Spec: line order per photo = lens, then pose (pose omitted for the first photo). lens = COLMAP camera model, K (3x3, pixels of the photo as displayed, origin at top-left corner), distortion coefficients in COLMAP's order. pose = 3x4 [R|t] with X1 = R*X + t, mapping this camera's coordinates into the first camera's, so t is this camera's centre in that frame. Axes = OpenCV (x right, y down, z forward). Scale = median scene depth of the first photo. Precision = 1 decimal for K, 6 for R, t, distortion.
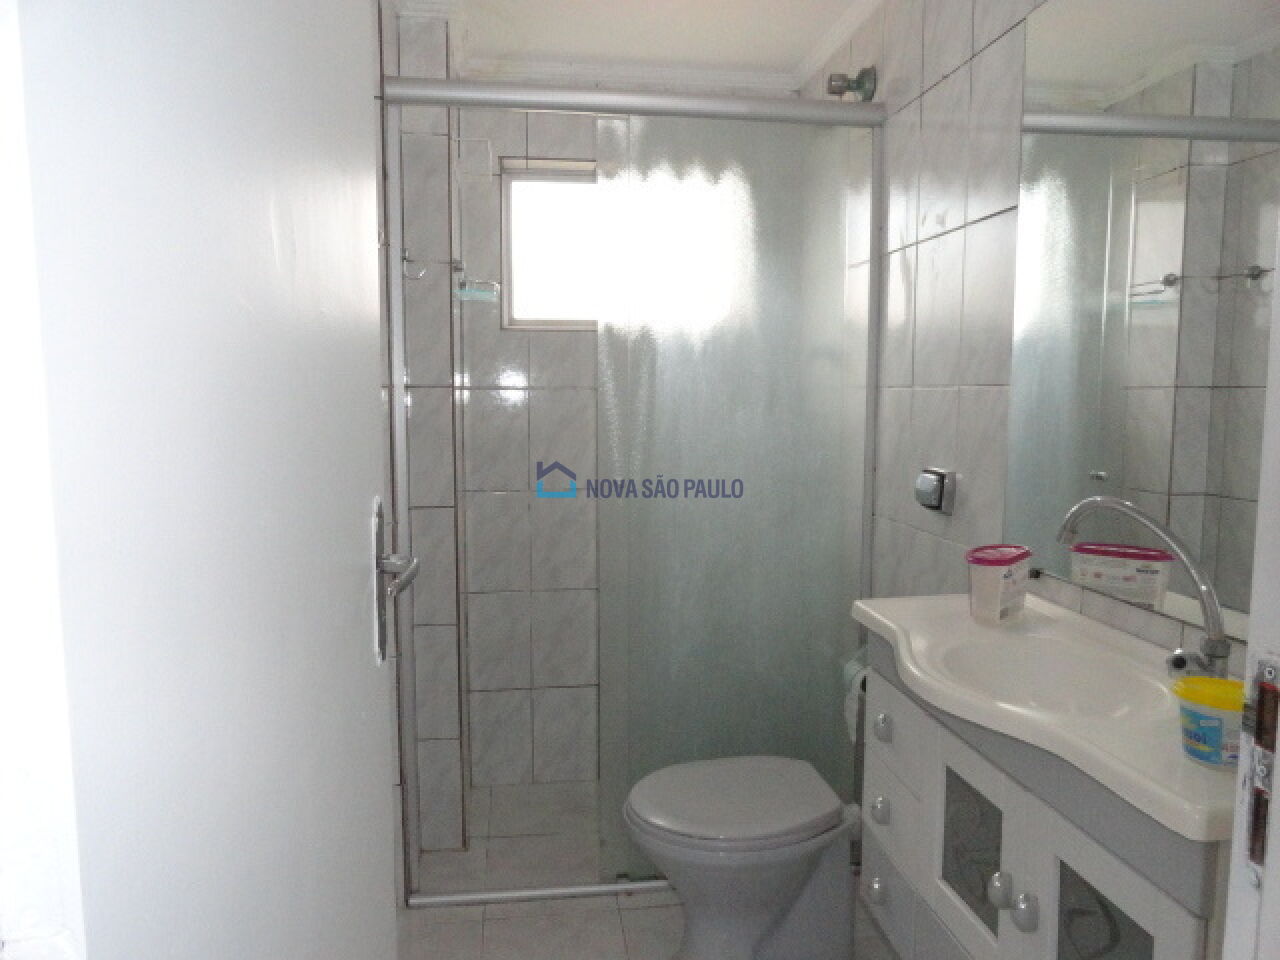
lens RADIAL K [[871.5, 0, 648.5], [0, 871.5, 472.6], [0, 0, 1]] dist [-0.002186, -0.002642]
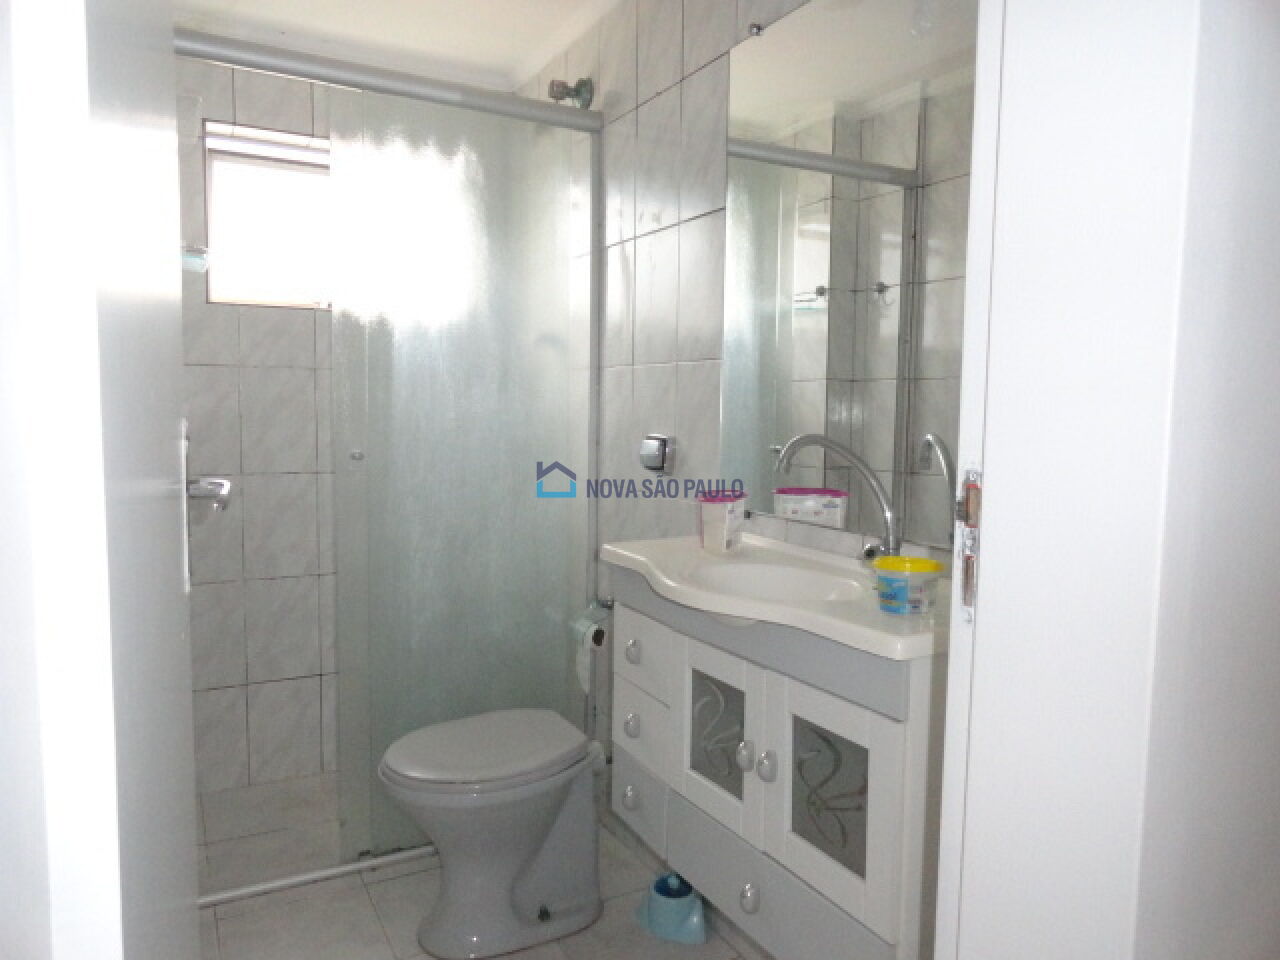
lens RADIAL K [[871.5, 0, 648.5], [0, 871.5, 472.6], [0, 0, 1]] dist [-0.002186, -0.002642]
pose [[0.932411, -0.016254, 0.361034, -0.090654], [0.022255, 0.999675, -0.012469, 0.056501], [-0.360713, 0.019661, 0.932469, -0.054351]]
